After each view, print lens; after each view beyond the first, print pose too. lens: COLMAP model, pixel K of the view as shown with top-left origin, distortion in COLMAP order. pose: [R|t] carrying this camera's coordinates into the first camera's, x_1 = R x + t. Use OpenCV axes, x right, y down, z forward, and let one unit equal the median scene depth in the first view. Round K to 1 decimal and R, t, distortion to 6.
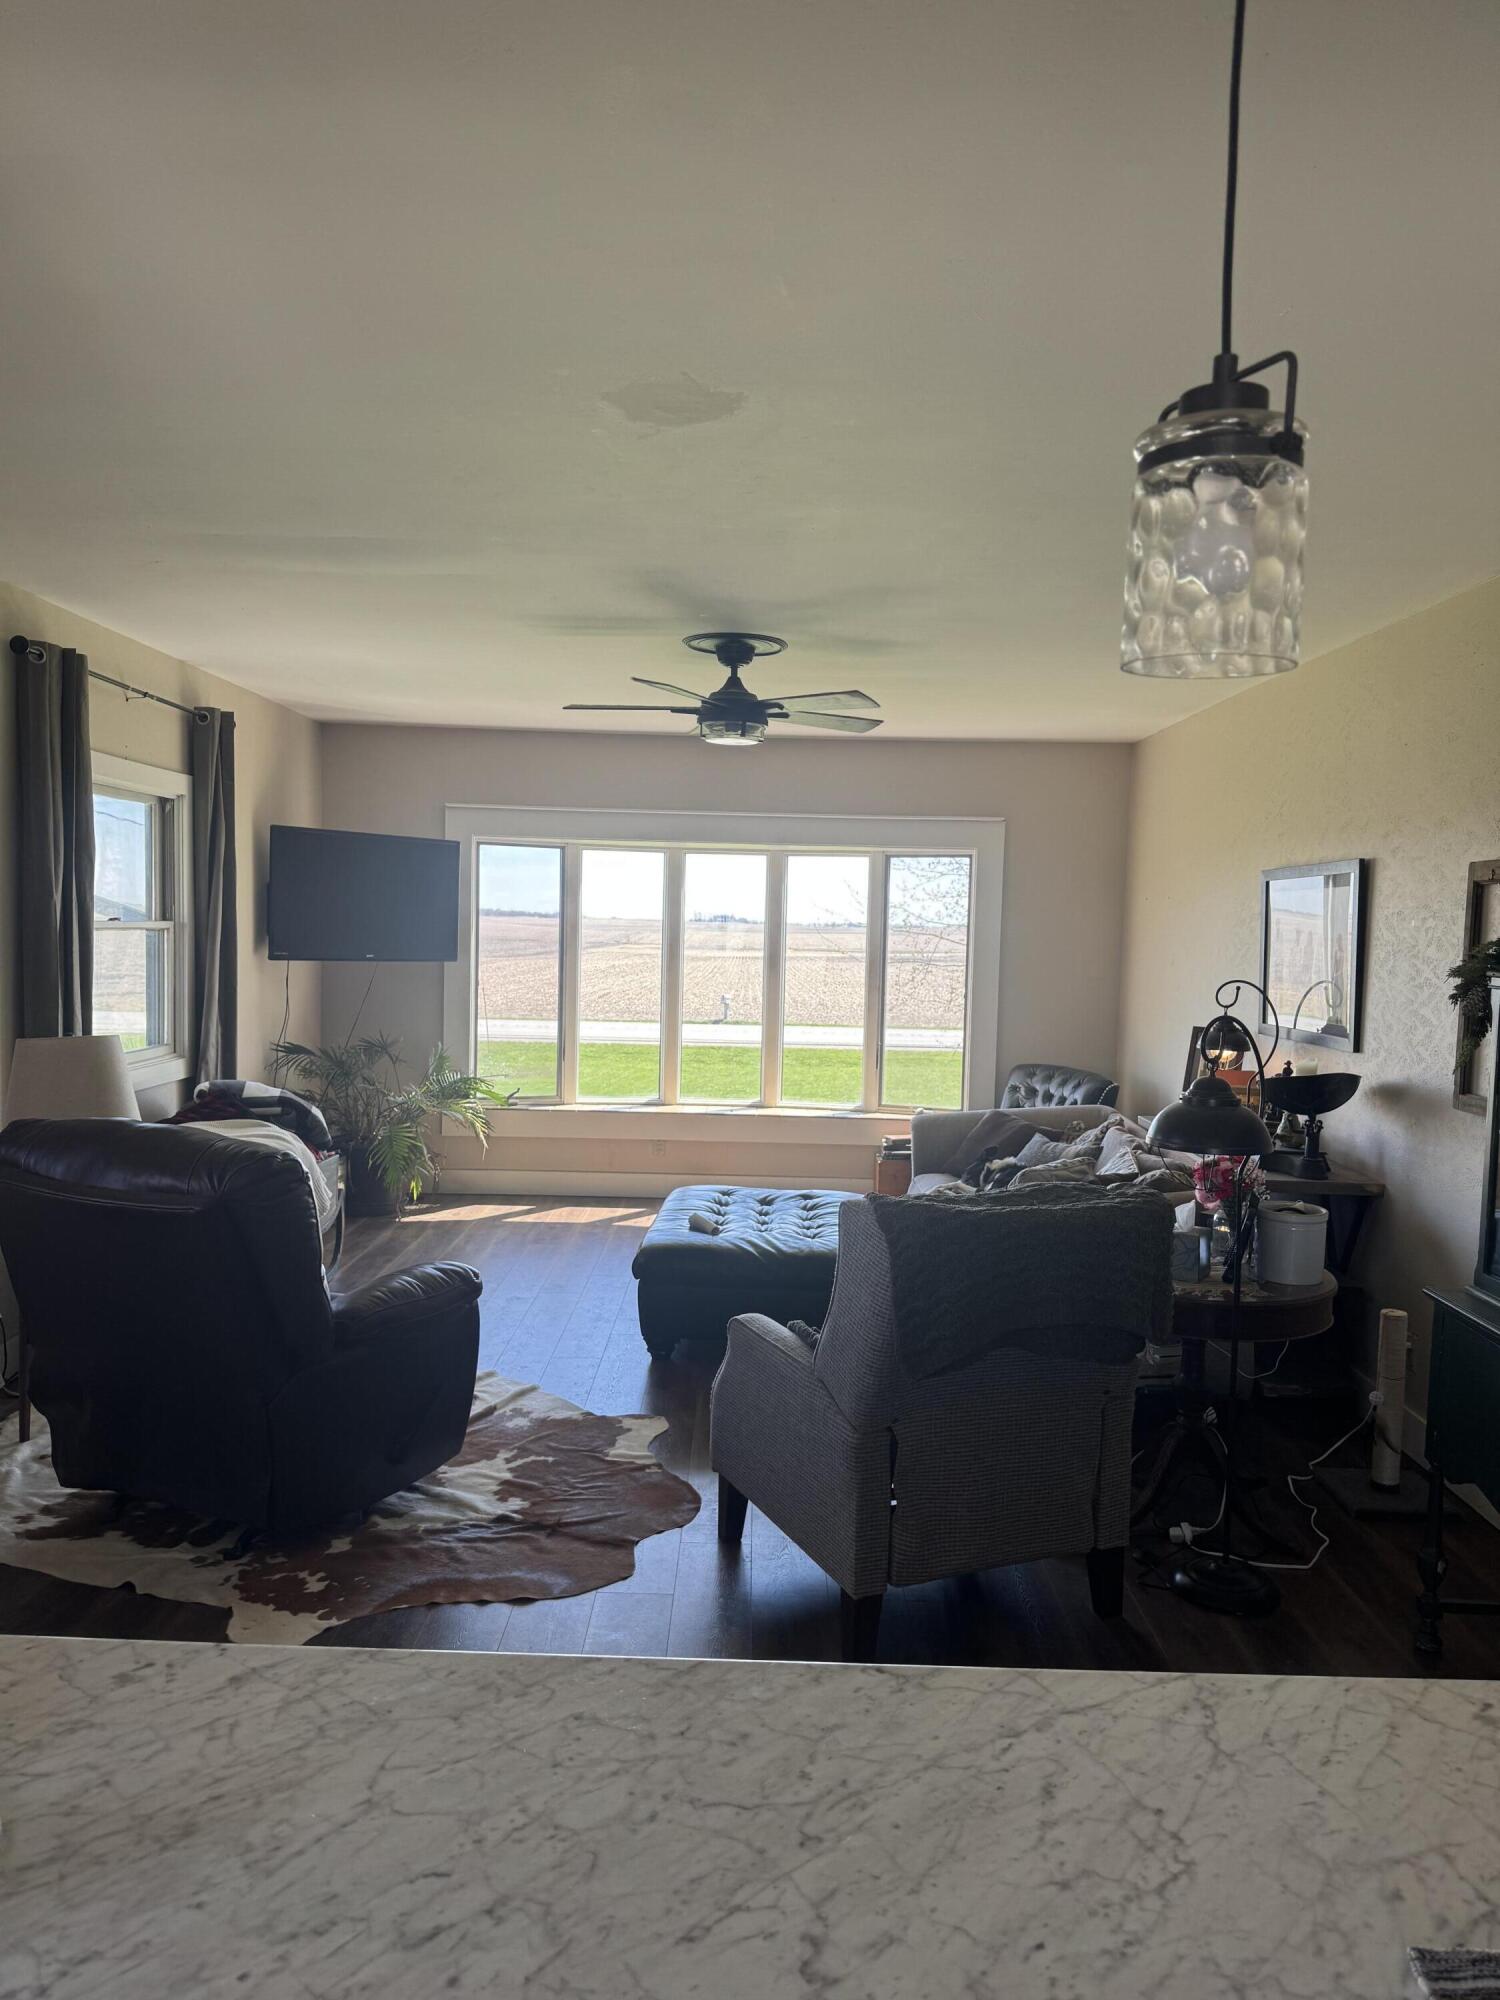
lens RADIAL K [[1410.8, 0, 748.9], [0, 1410.8, 1005.4], [0, 0, 1]] dist [0.036839, -0.024989]
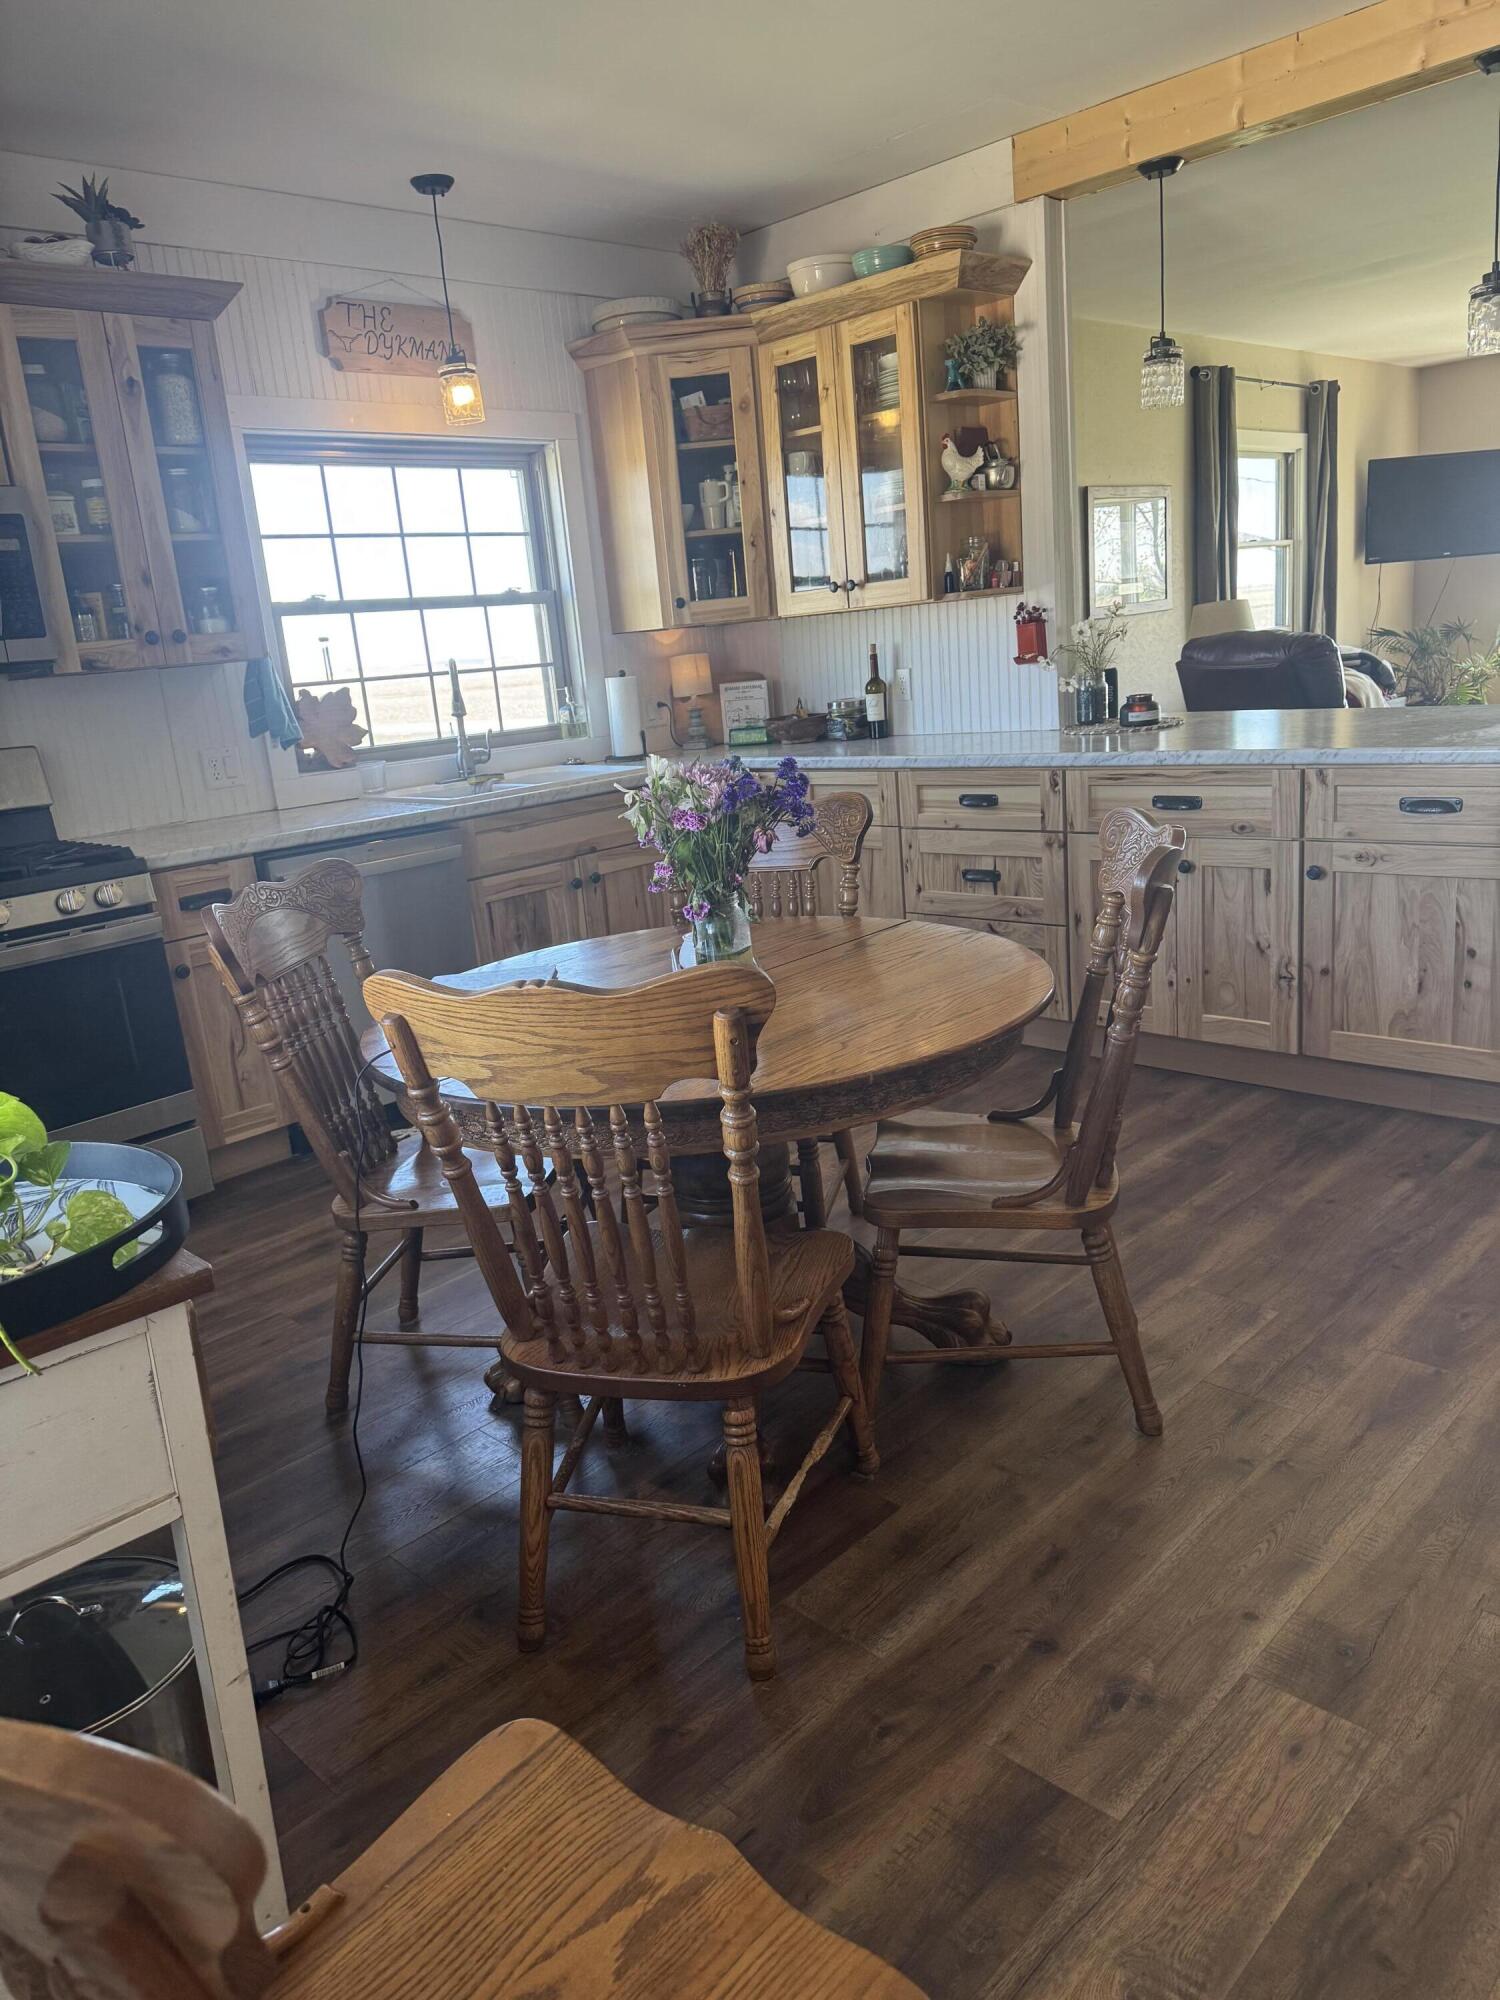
lens RADIAL K [[1410.8, 0, 729.9], [0, 1410.8, 997.7], [0, 0, 1]] dist [0.036839, -0.024989]
pose [[0.704037, 0.087115, -0.704800, 0.402651], [0.063886, 0.980654, 0.185028, 0.145556], [0.707284, -0.175293, 0.684852, -0.770358]]
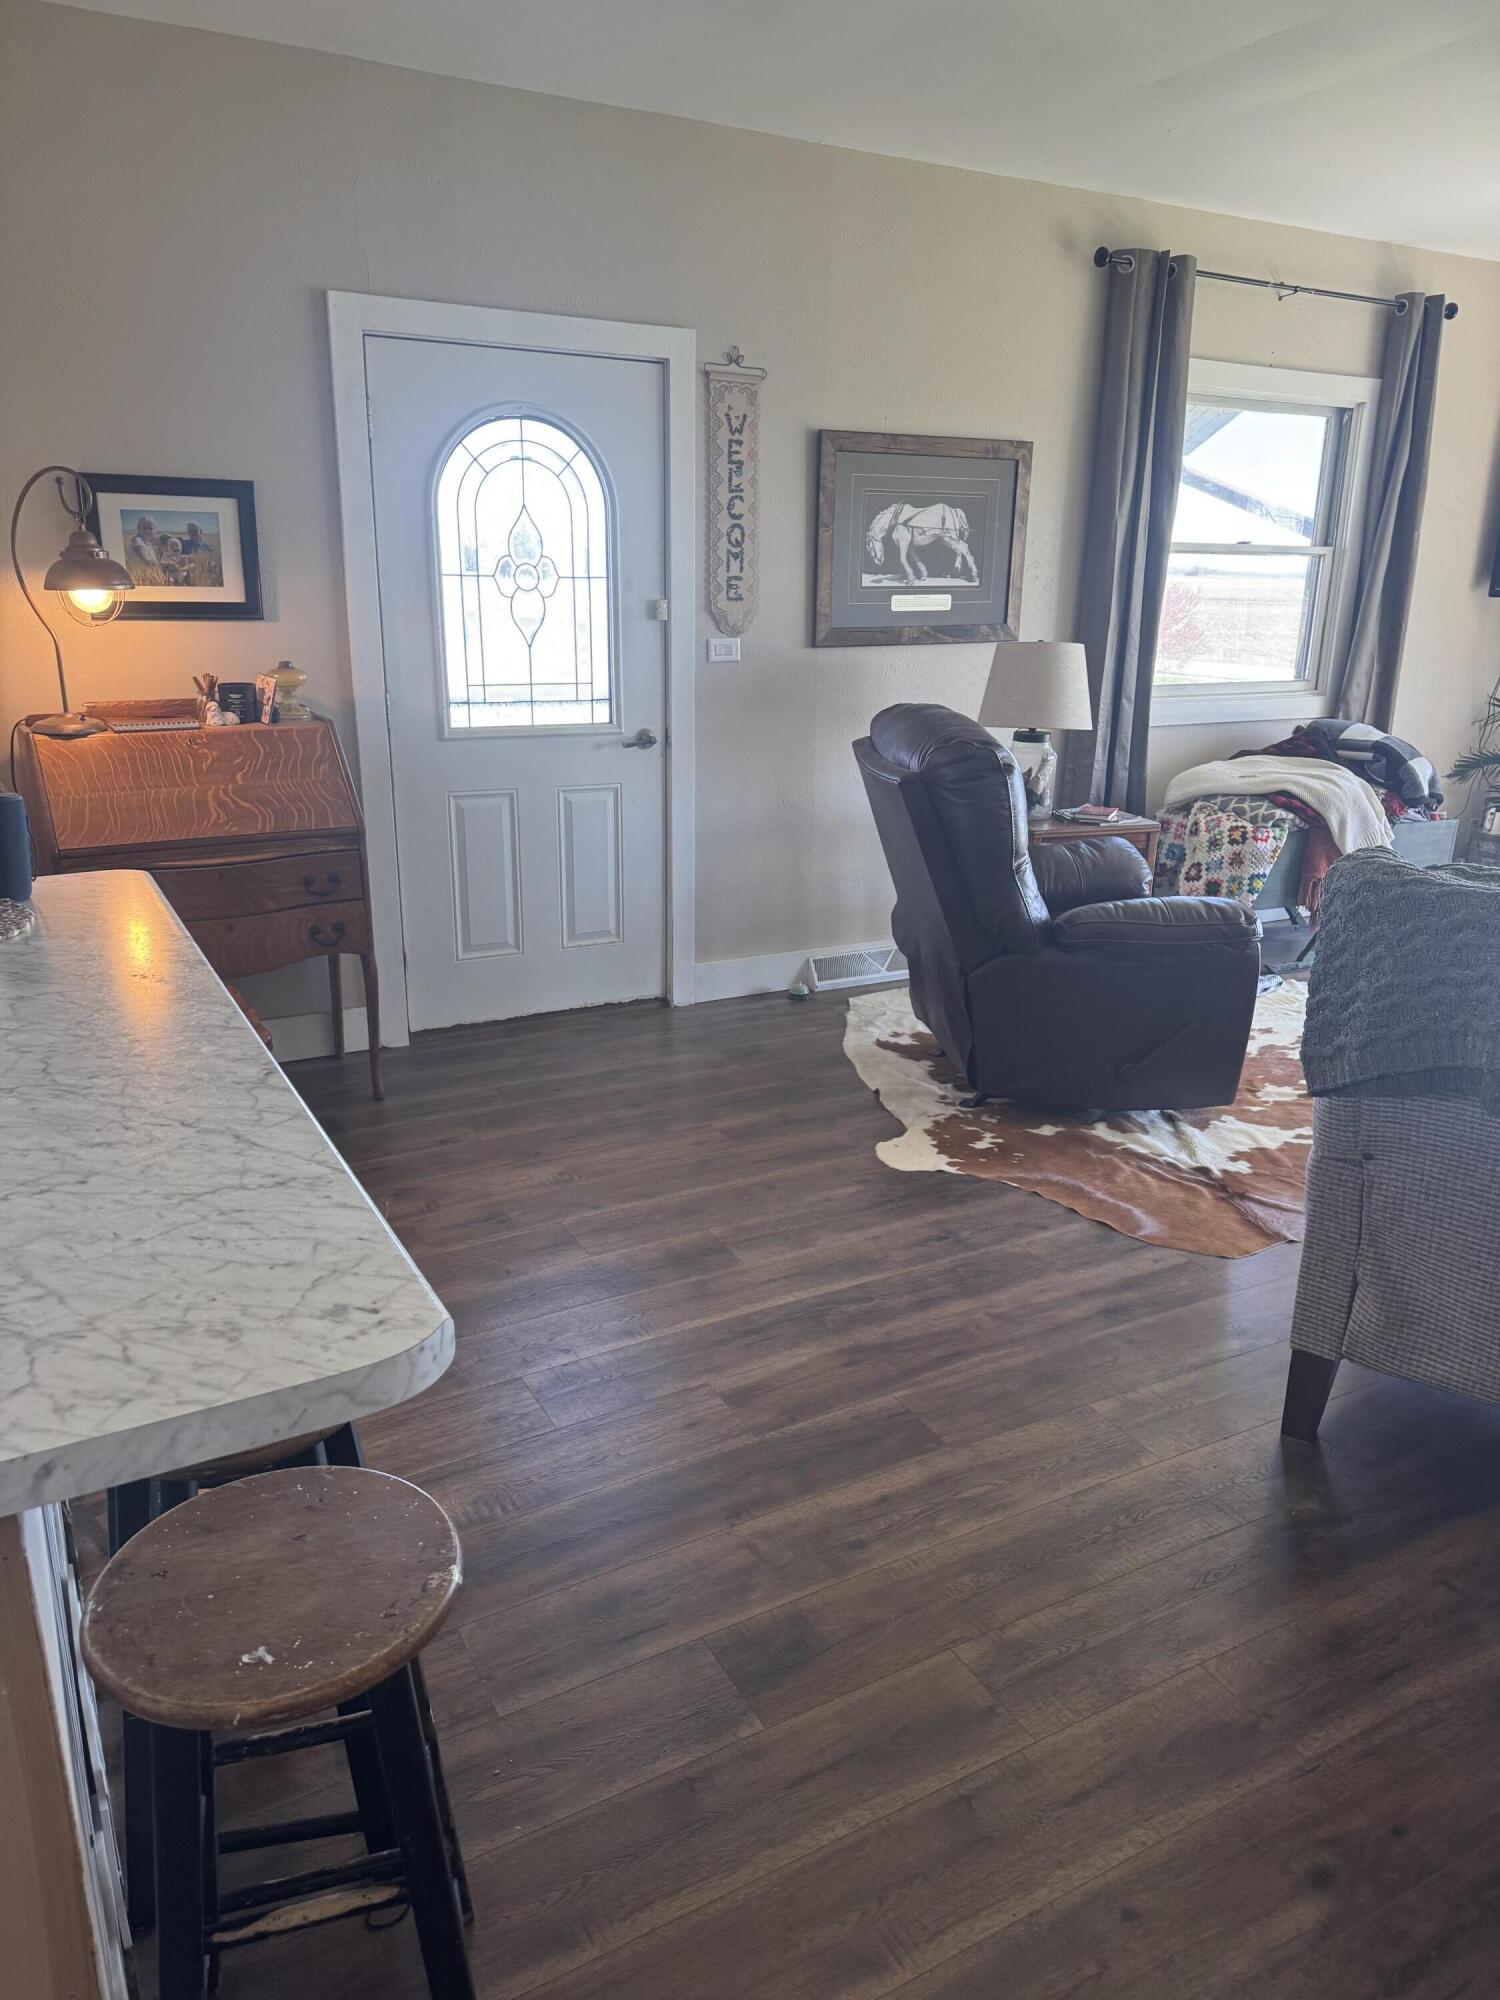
lens RADIAL K [[1410.8, 0, 756.6], [0, 1410.8, 1008.0], [0, 0, 1]] dist [0.036839, -0.024989]
pose [[0.480329, 0.236986, -0.844465, 0.426505], [-0.053909, 0.968962, 0.241261, 0.045103], [0.875430, -0.070360, 0.478196, 0.284533]]
